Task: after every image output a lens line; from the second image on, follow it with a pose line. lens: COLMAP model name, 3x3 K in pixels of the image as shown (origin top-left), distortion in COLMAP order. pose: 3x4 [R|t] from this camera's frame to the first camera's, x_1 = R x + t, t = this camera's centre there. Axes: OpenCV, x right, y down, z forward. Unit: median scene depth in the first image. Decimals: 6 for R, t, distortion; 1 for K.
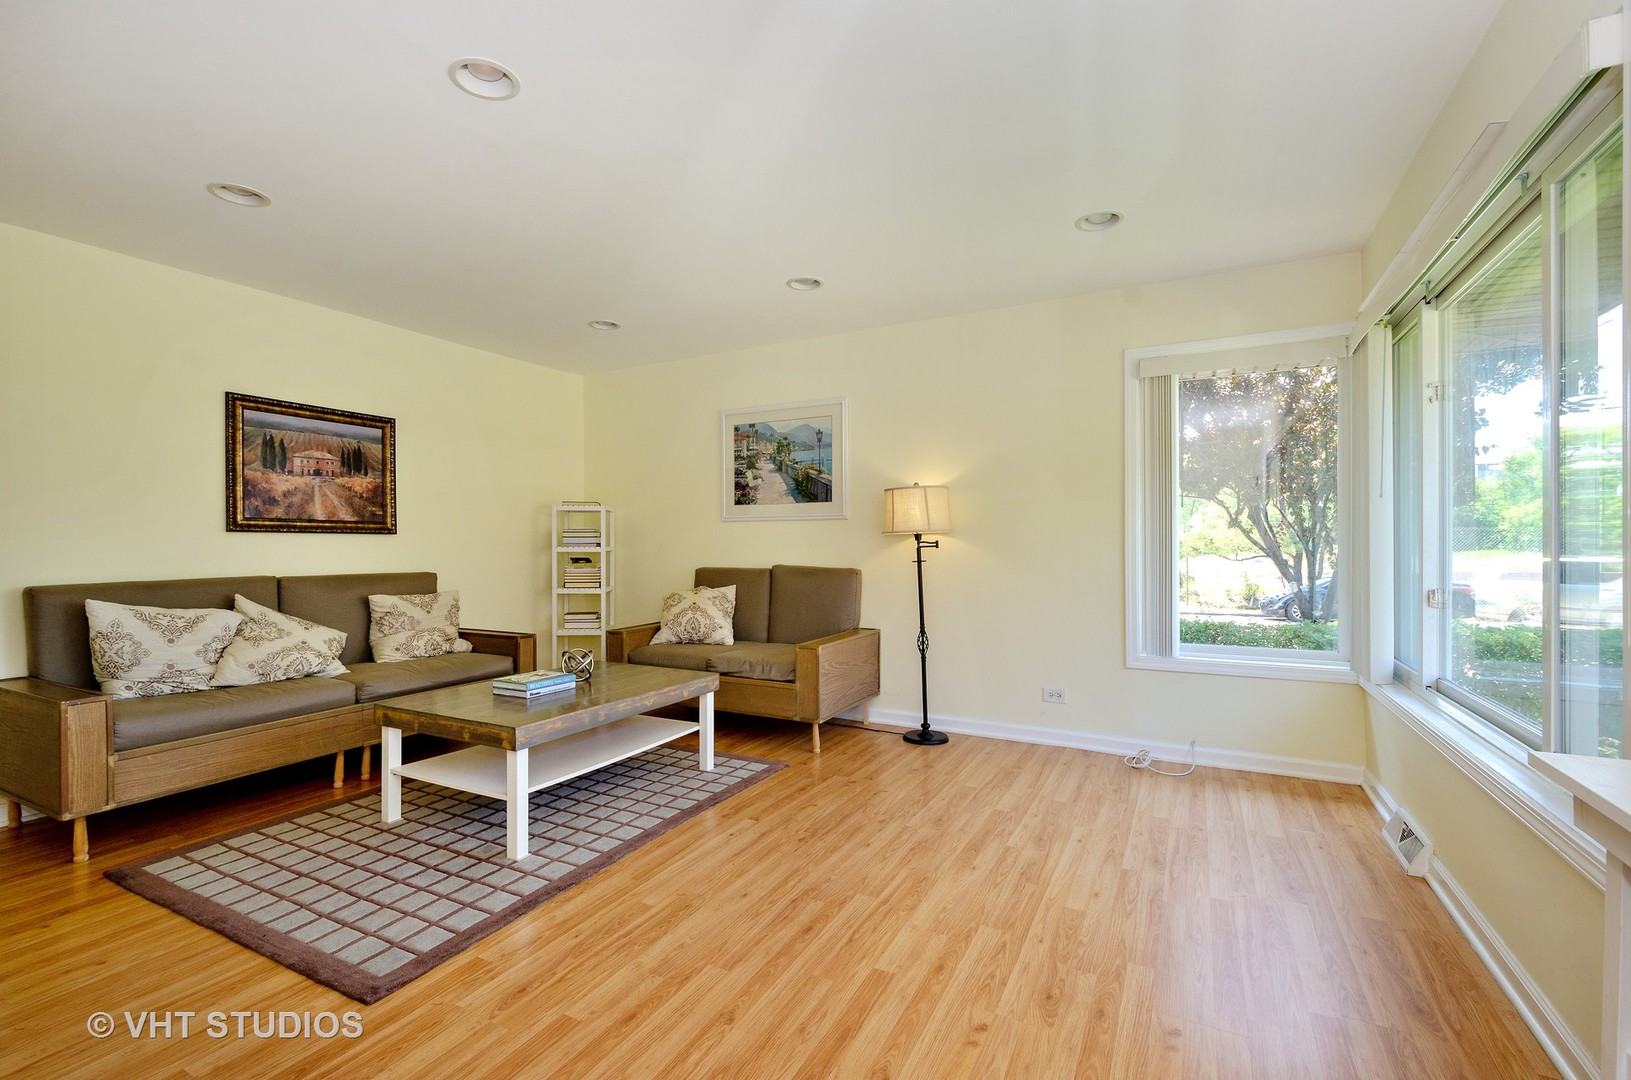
lens RADIAL K [[732.0, 0, 802.1], [0, 732.0, 541.5], [0, 0, 1]] dist [0.002702, -0.000494]
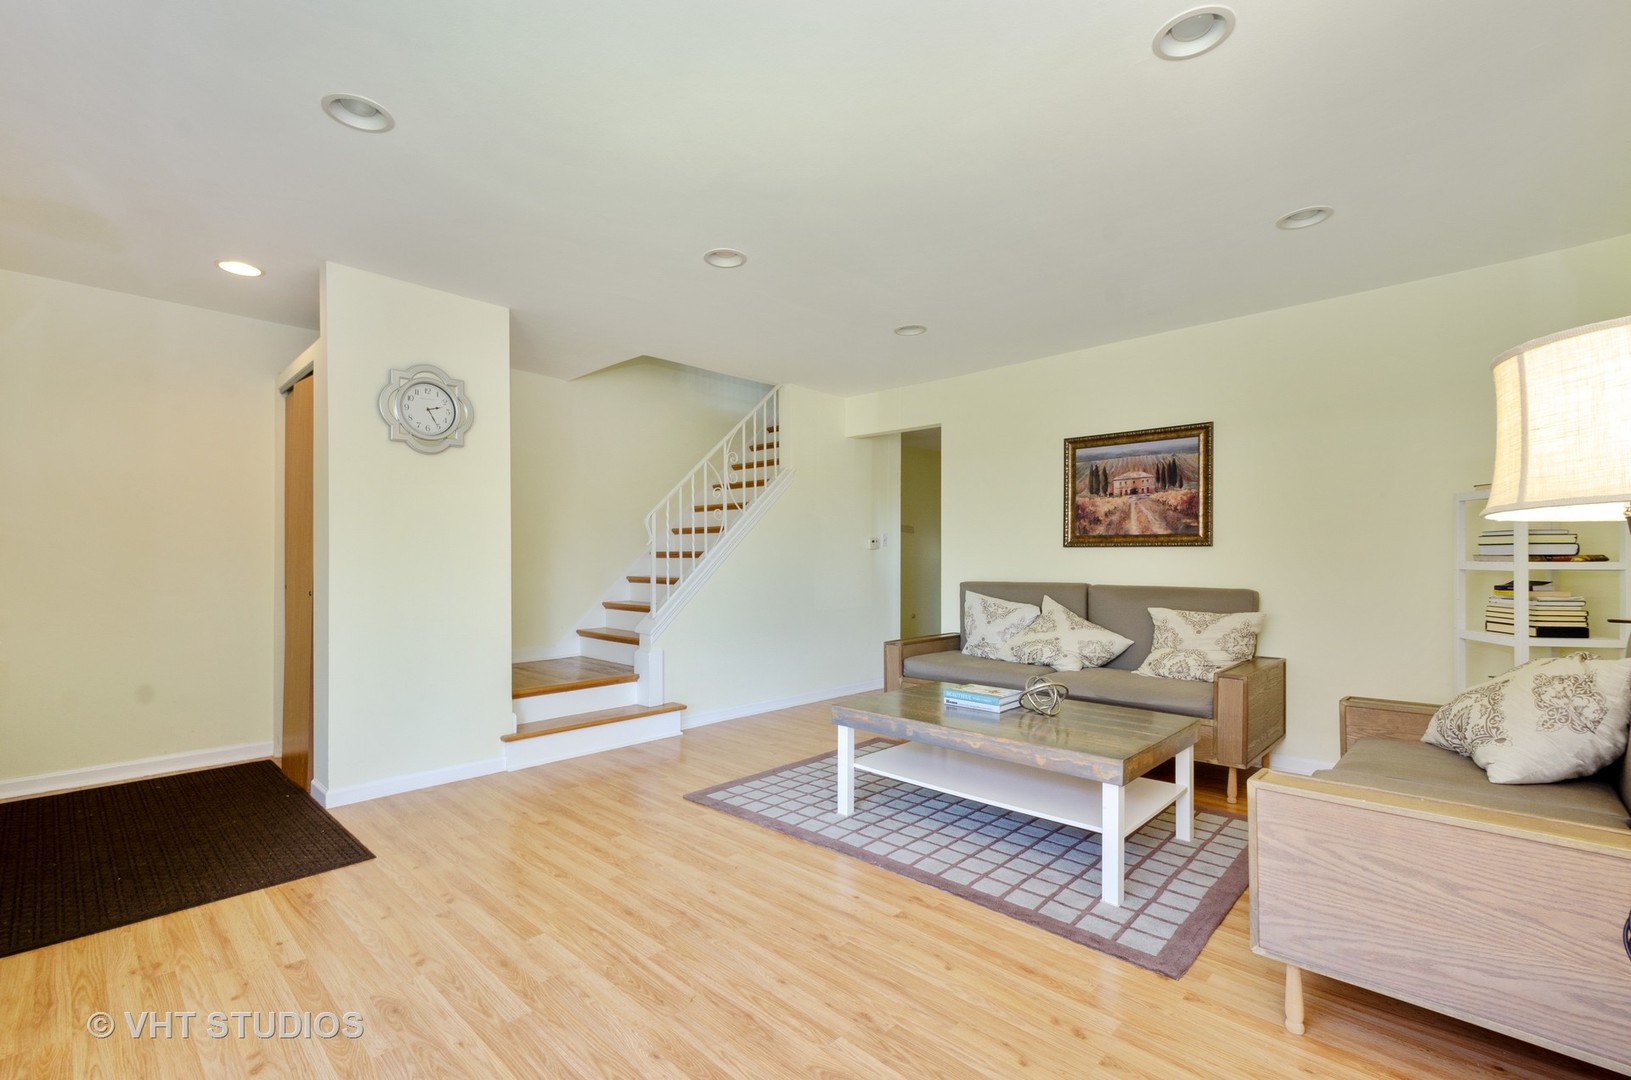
lens RADIAL K [[732.0, 0, 806.9], [0, 732.0, 552.6], [0, 0, 1]] dist [0.002702, -0.000494]
pose [[-0.283389, -0.004817, -0.958993, 0.554674], [0.005112, 0.999966, -0.006534, 0.001922], [0.958991, -0.006754, -0.283355, 0.887304]]
